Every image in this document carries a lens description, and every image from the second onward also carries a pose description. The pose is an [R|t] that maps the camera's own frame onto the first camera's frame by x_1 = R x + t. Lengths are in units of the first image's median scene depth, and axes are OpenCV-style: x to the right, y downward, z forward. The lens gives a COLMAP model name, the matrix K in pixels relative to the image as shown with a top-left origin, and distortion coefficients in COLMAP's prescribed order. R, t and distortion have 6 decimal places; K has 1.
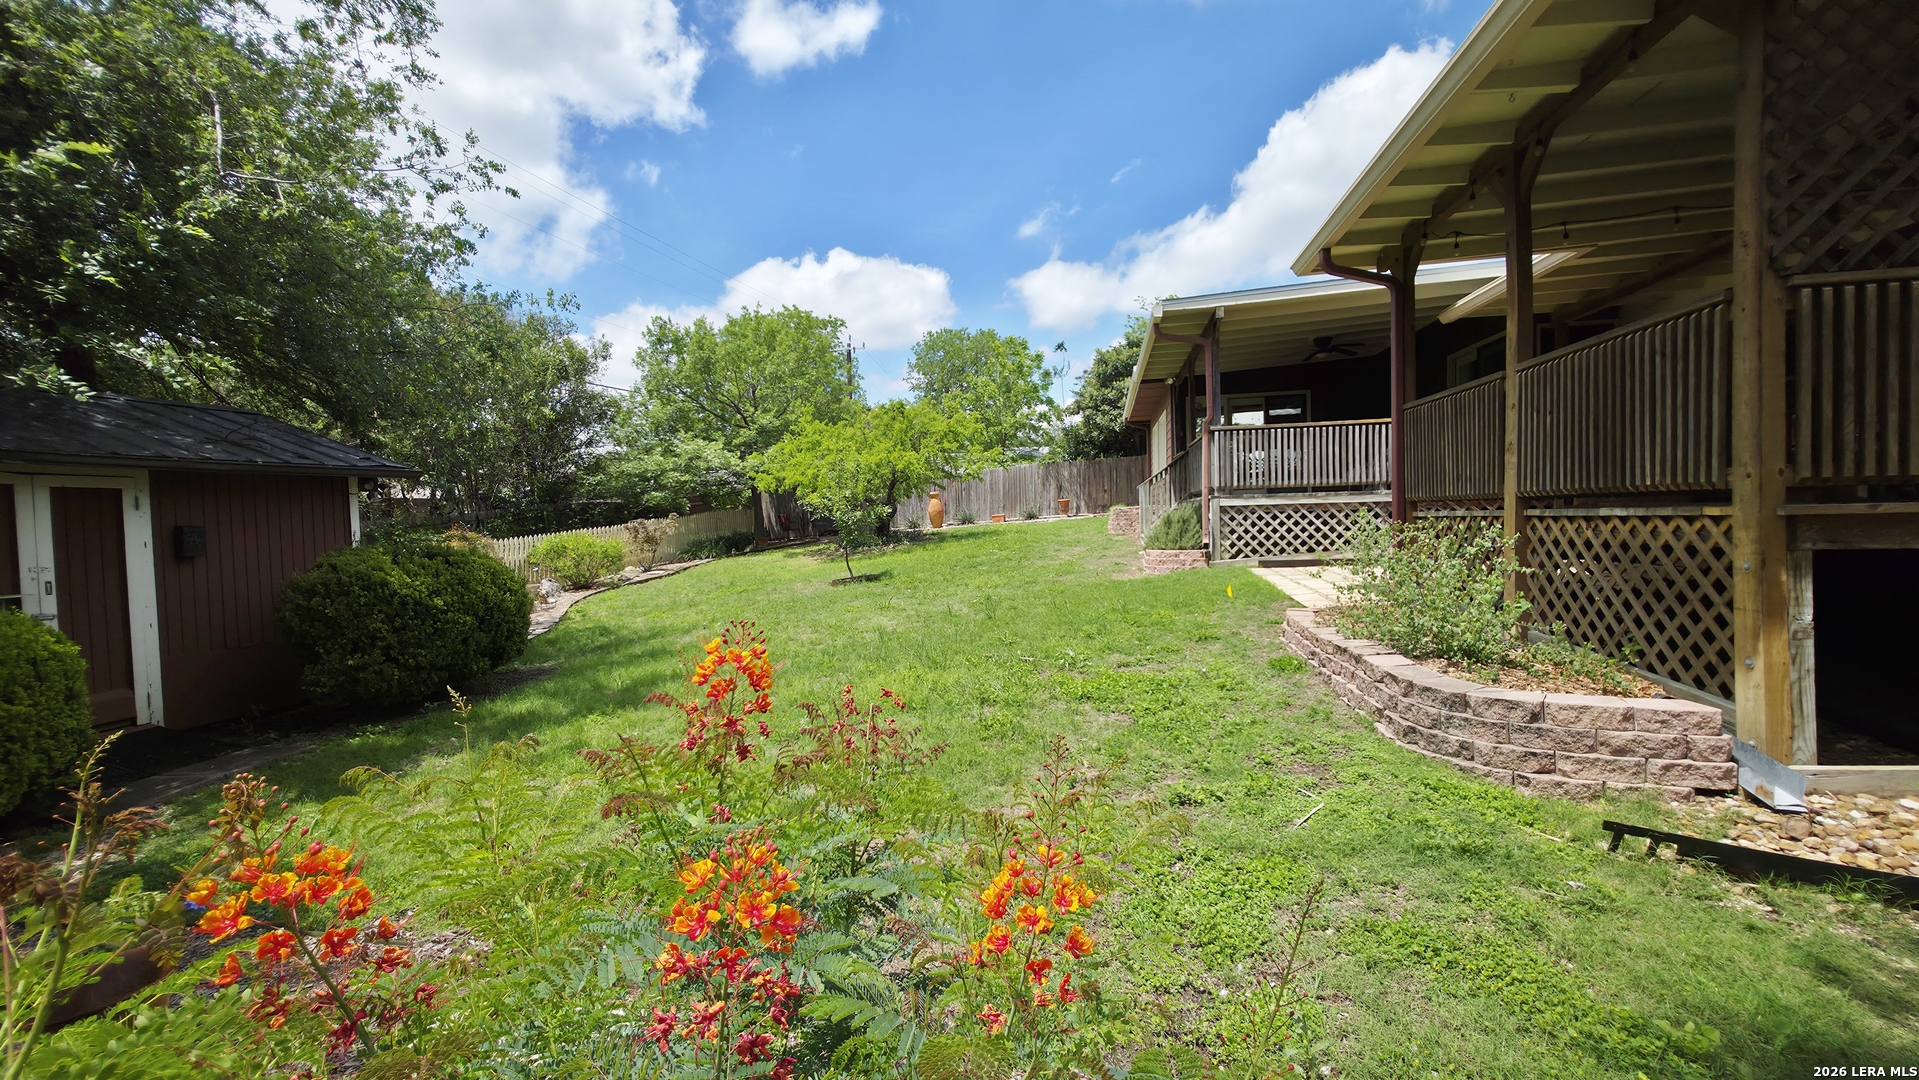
lens RADIAL K [[762.0, 0, 951.3], [0, 762.0, 534.3], [0, 0, 1]] dist [0.001853, -0.000512]
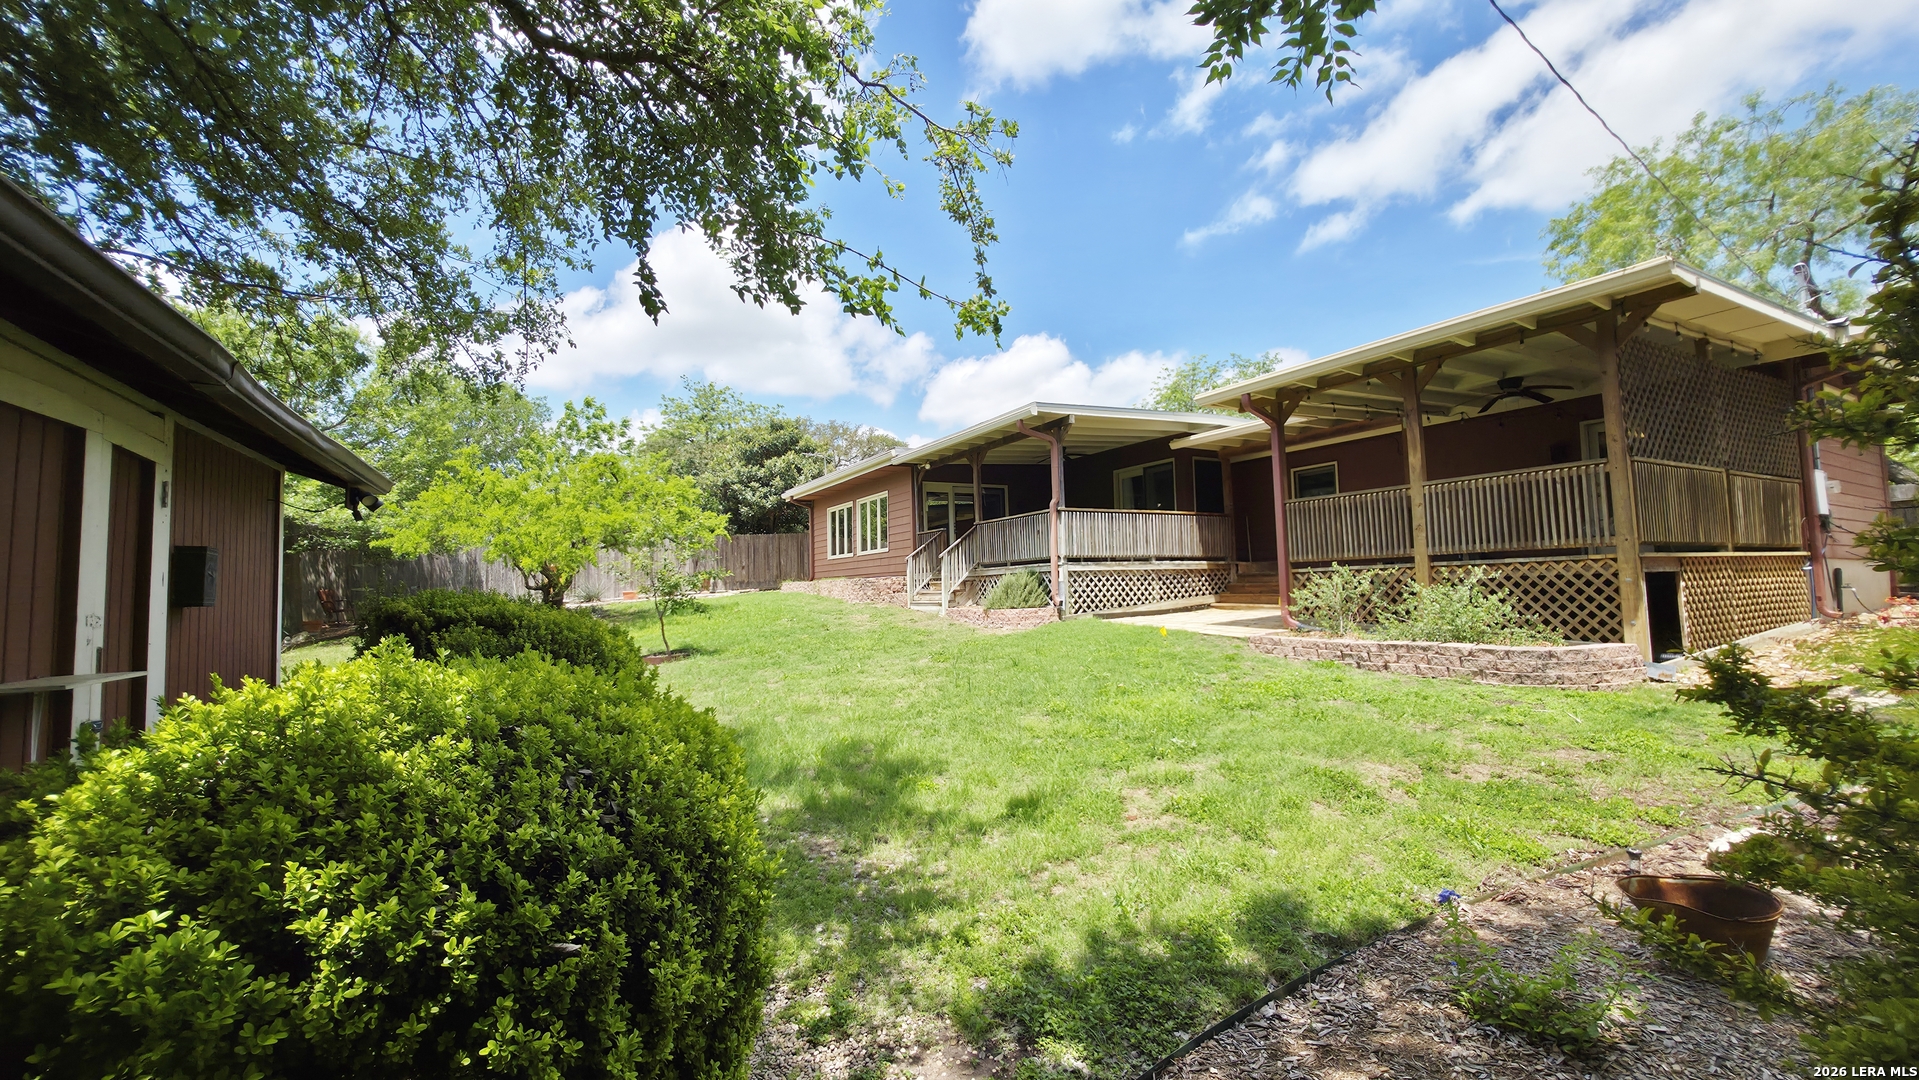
lens RADIAL K [[762.0, 0, 949.0], [0, 762.0, 538.8], [0, 0, 1]] dist [0.001853, -0.000512]
pose [[0.761676, 0.044670, 0.646416, -0.609749], [0.025911, 0.994723, -0.099270, 0.029578], [-0.647440, 0.092361, 0.756499, 0.181356]]
